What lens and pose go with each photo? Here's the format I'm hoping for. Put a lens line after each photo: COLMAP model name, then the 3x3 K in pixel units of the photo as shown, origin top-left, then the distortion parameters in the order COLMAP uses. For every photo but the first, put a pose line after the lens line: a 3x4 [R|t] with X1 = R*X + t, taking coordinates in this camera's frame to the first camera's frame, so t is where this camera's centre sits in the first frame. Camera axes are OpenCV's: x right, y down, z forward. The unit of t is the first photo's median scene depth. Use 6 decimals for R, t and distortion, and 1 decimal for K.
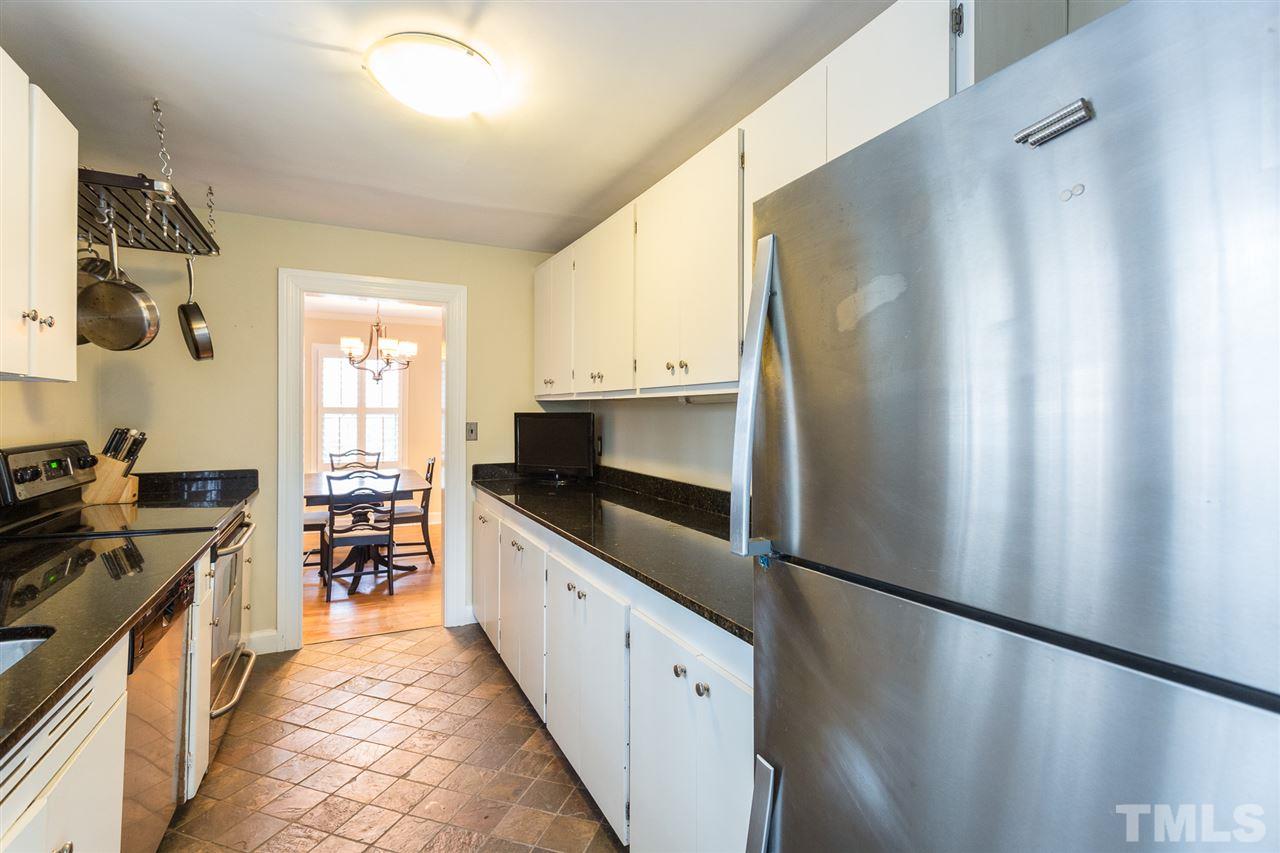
lens RADIAL K [[618.5, 0, 648.2], [0, 618.5, 405.0], [0, 0, 1]] dist [-0.003577, 0.001349]
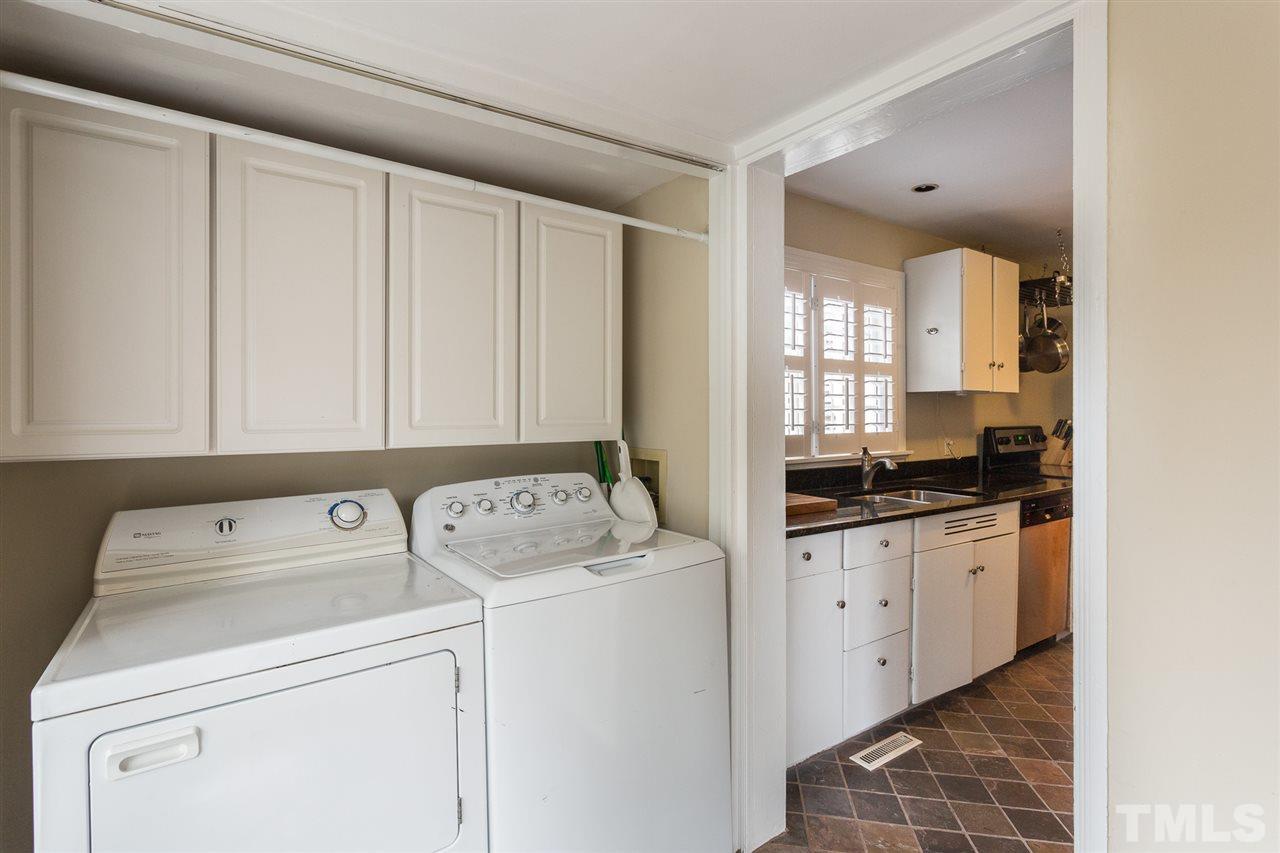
lens RADIAL K [[618.5, 0, 640.1], [0, 618.5, 419.2], [0, 0, 1]] dist [-0.003577, 0.001349]
pose [[0.155808, 0.005241, -0.987774, 0.657650], [0.018082, 0.999803, 0.008157, 0.005948], [0.987622, -0.019131, 0.155682, -0.391639]]
